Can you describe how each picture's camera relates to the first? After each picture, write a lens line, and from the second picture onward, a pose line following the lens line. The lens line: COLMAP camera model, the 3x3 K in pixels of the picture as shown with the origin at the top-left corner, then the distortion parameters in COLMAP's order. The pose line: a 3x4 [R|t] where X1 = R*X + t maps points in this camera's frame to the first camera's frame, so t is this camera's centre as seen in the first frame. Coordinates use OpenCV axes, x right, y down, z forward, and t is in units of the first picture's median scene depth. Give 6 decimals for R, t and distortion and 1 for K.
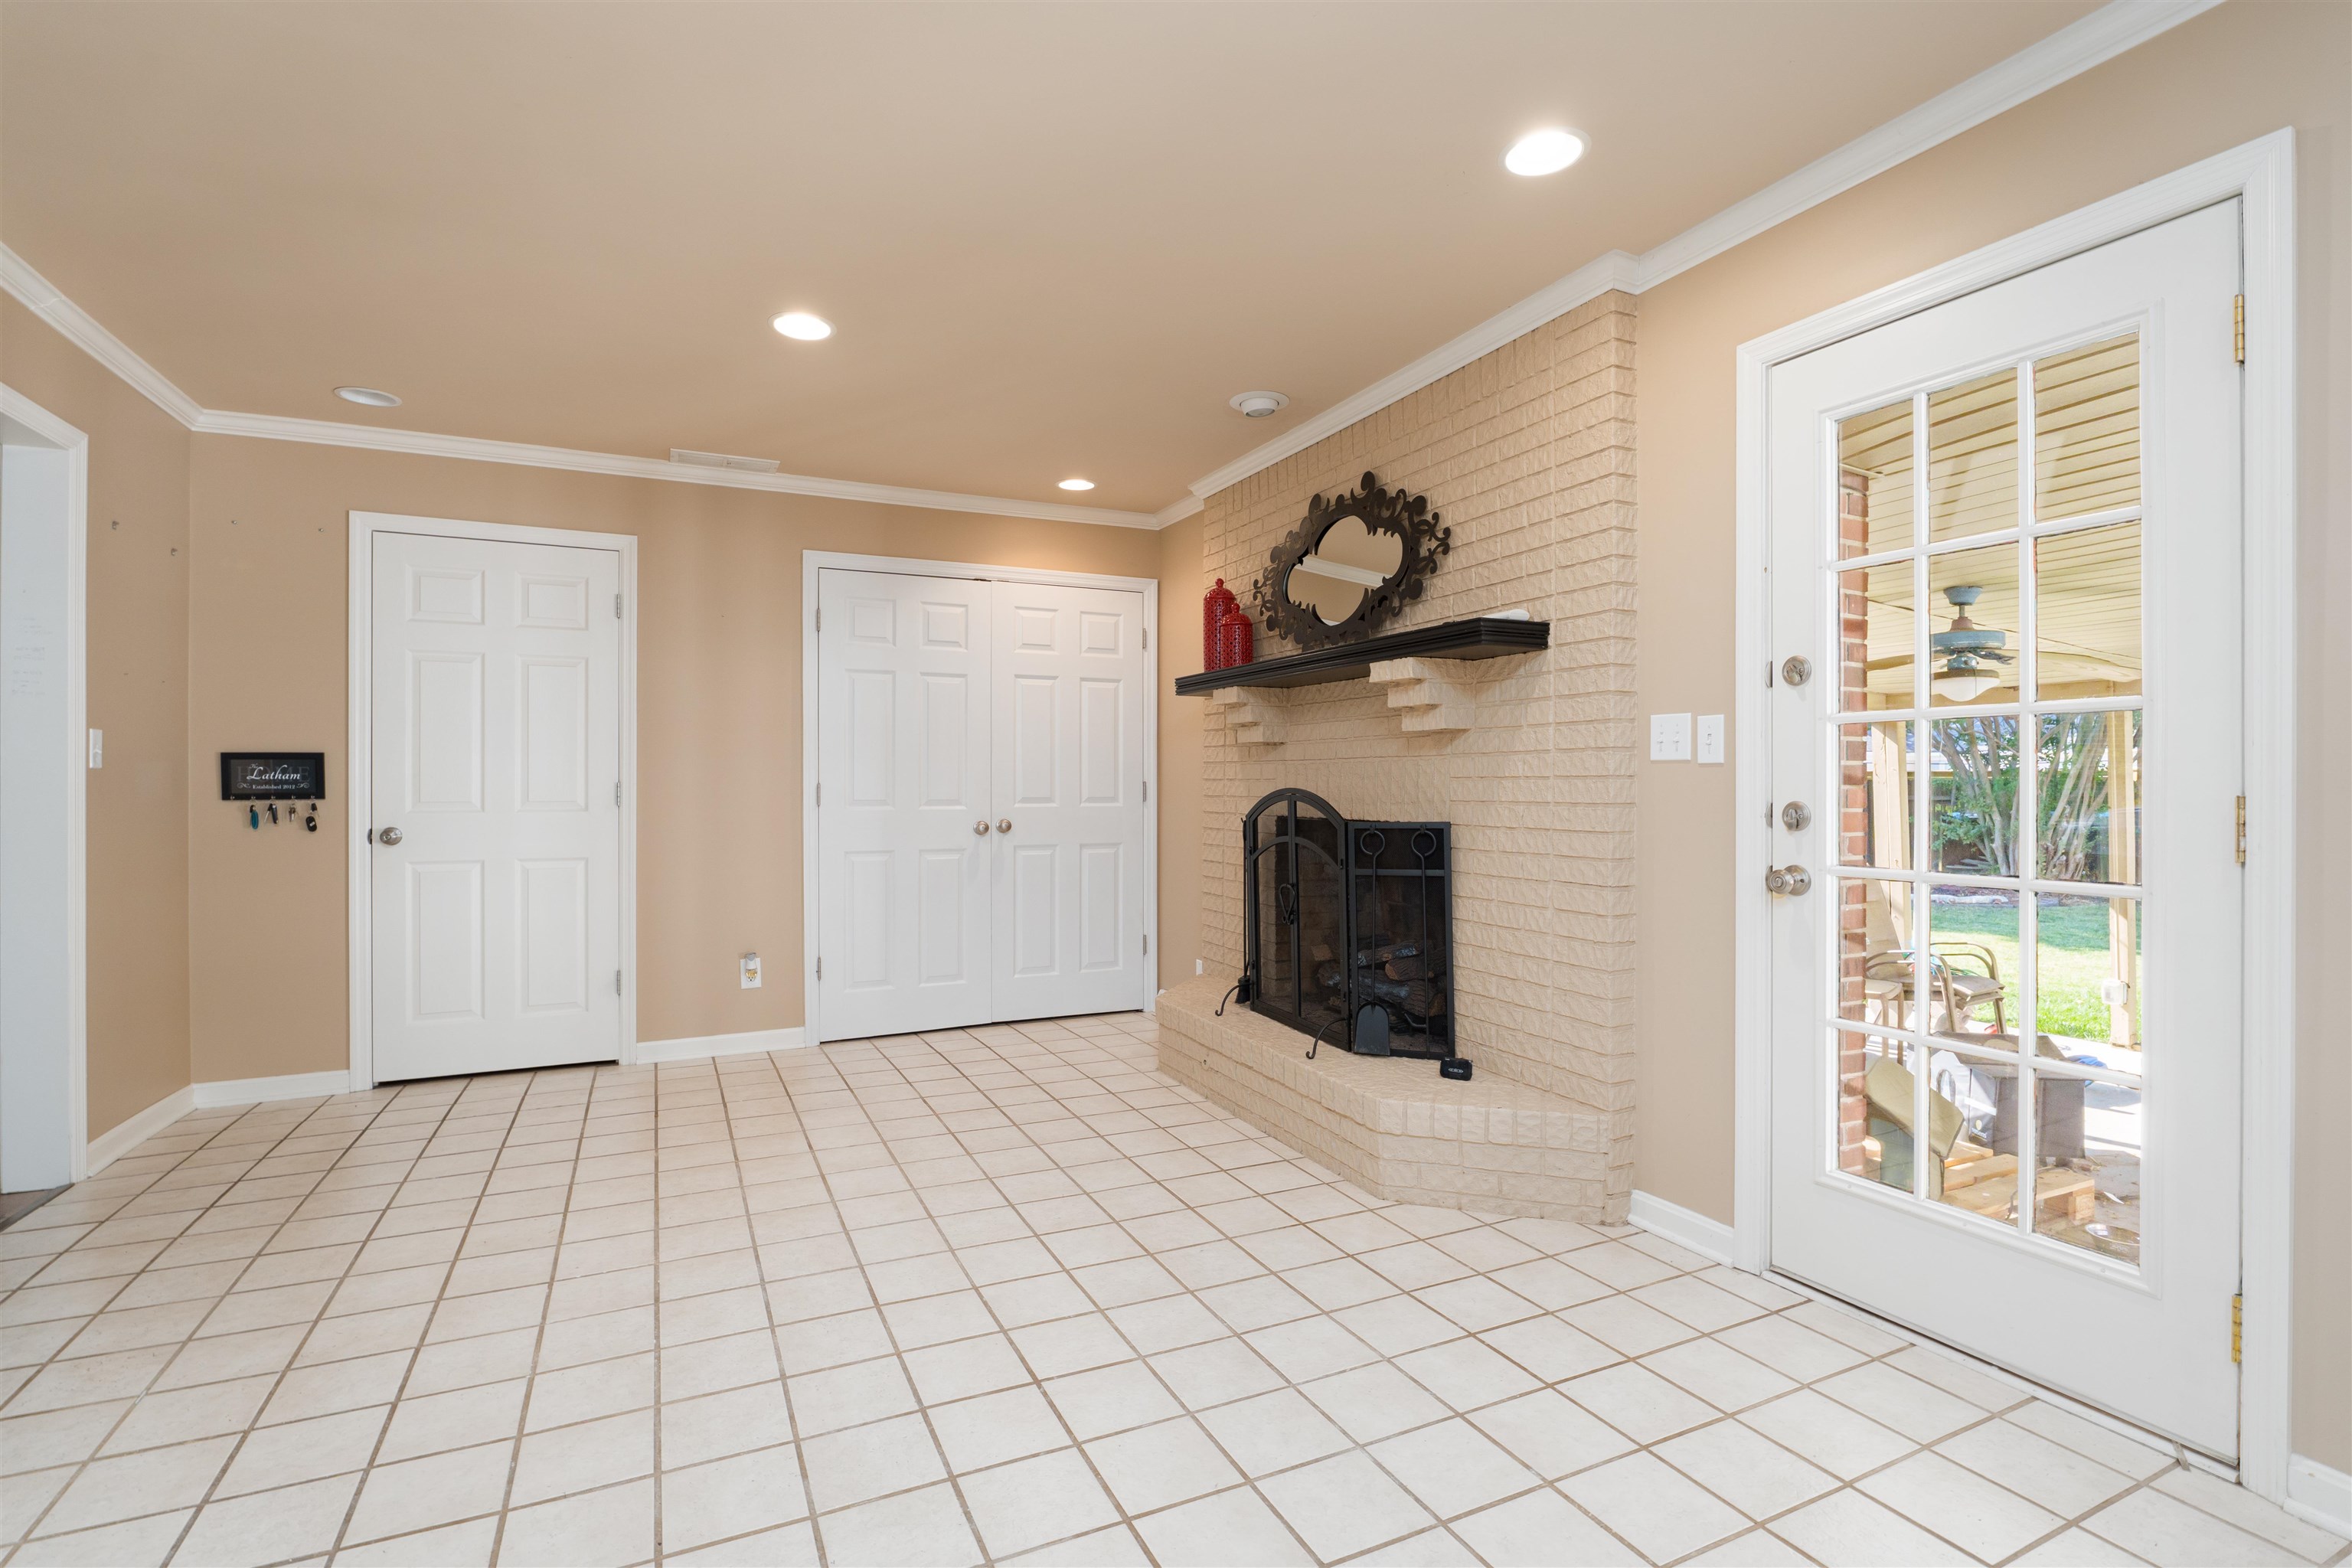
lens RADIAL K [[1117.2, 0, 1176.0], [0, 1117.2, 784.0], [0, 0, 1]] dist [-0.018055, 0.001059]
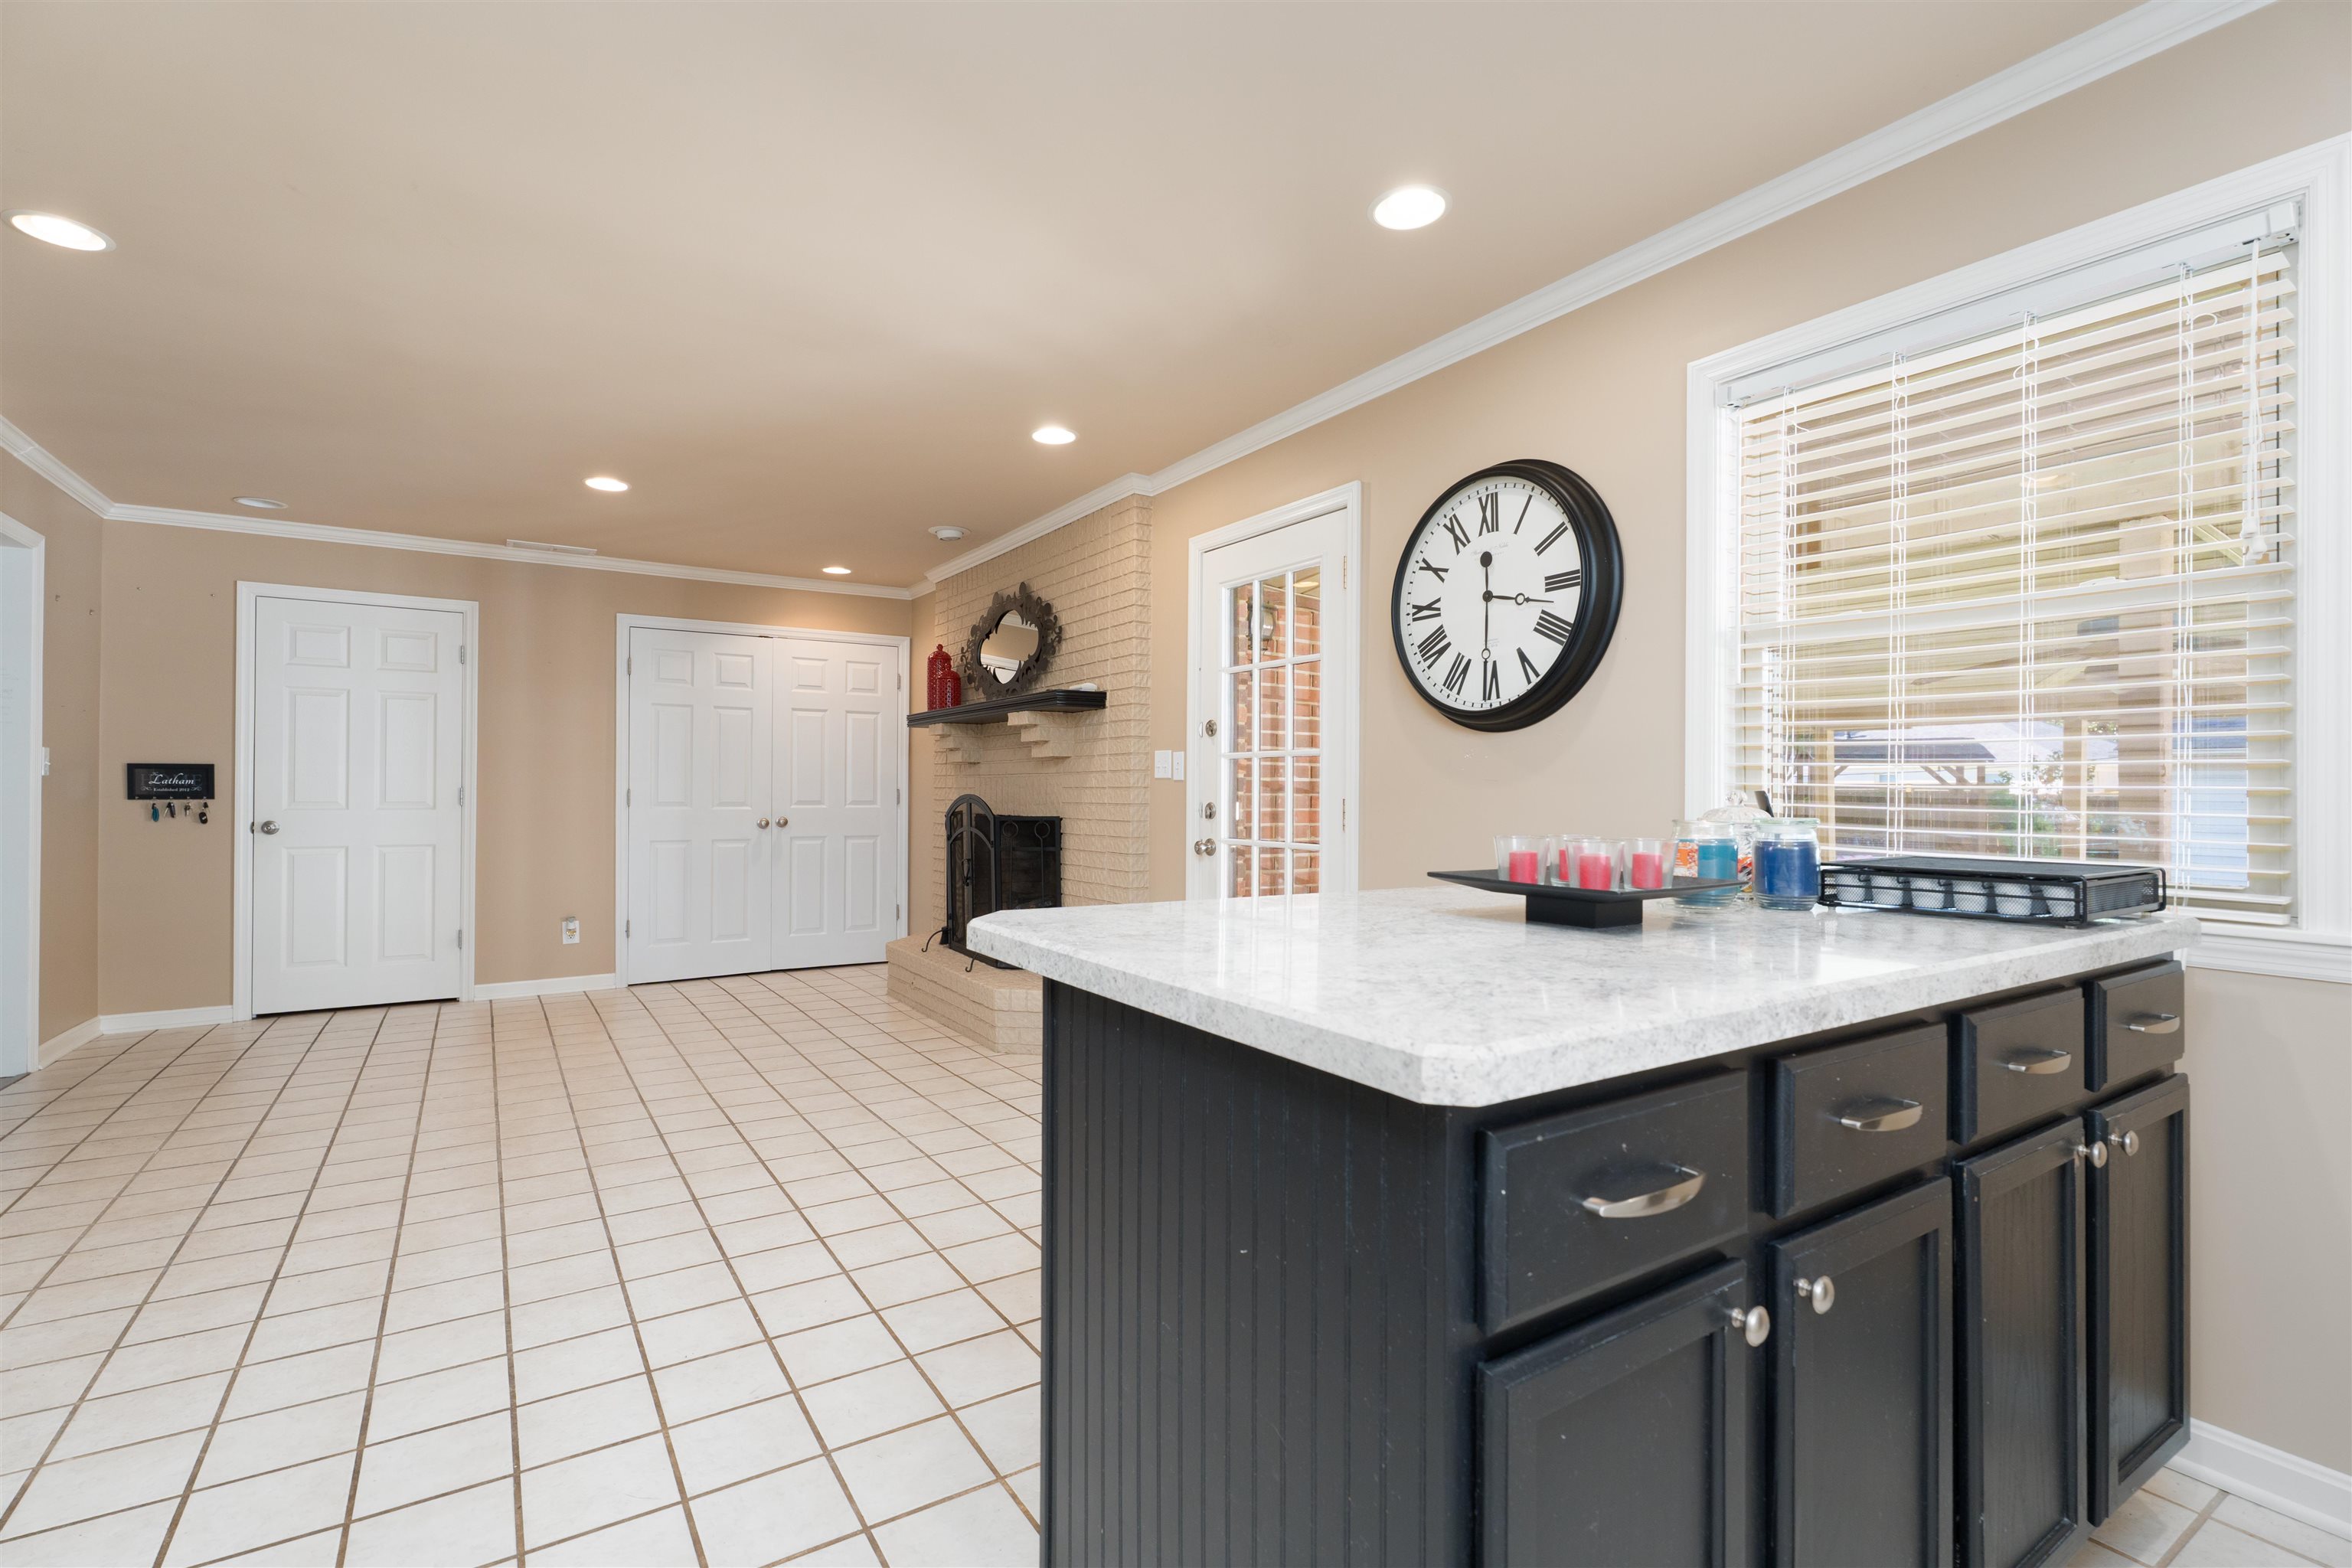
lens RADIAL K [[1103.1, 0, 1248.7], [0, 1103.1, 786.8], [0, 0, 1]] dist [0.000880, -0.000431]
pose [[0.985374, 0.005654, 0.170310, 0.215786], [-0.004822, 0.999974, -0.005296, -0.000008], [-0.170336, 0.004397, 0.985376, -0.494453]]
